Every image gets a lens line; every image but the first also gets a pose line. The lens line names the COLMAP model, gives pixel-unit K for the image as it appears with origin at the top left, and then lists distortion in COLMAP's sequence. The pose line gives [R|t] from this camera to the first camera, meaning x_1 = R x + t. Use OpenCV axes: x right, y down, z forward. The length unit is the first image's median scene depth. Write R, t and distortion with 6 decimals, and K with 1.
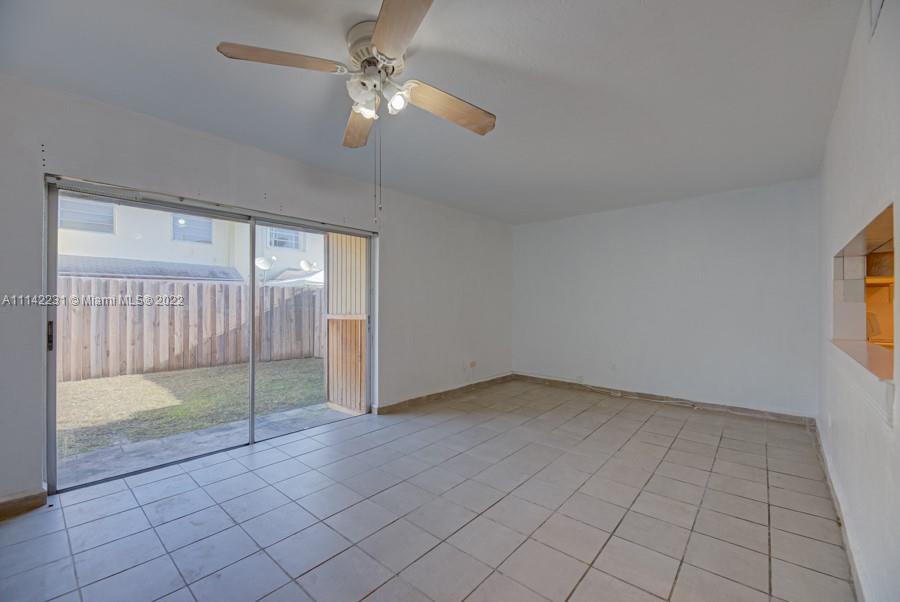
lens RADIAL K [[366.2, 0, 455.7], [0, 366.2, 302.9], [0, 0, 1]] dist [-0.000760, -0.004372]
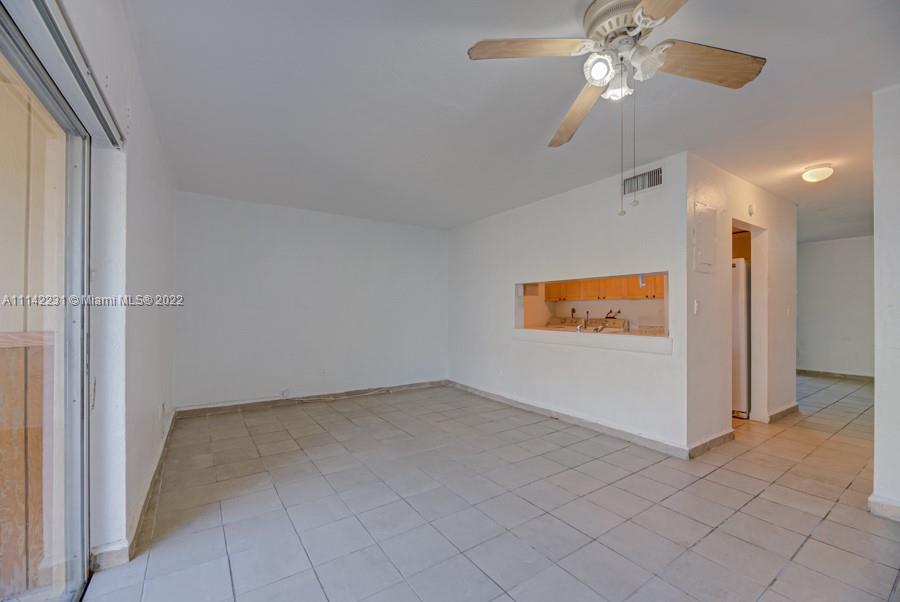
lens RADIAL K [[364.1, 0, 441.9], [0, 364.1, 297.1], [0, 0, 1]] dist [0.000995, -0.004579]
pose [[0.274984, 0.032714, 0.960892, -0.542291], [-0.005635, 0.999459, -0.032415, 0.003262], [-0.961432, 0.003499, 0.275019, 0.531176]]
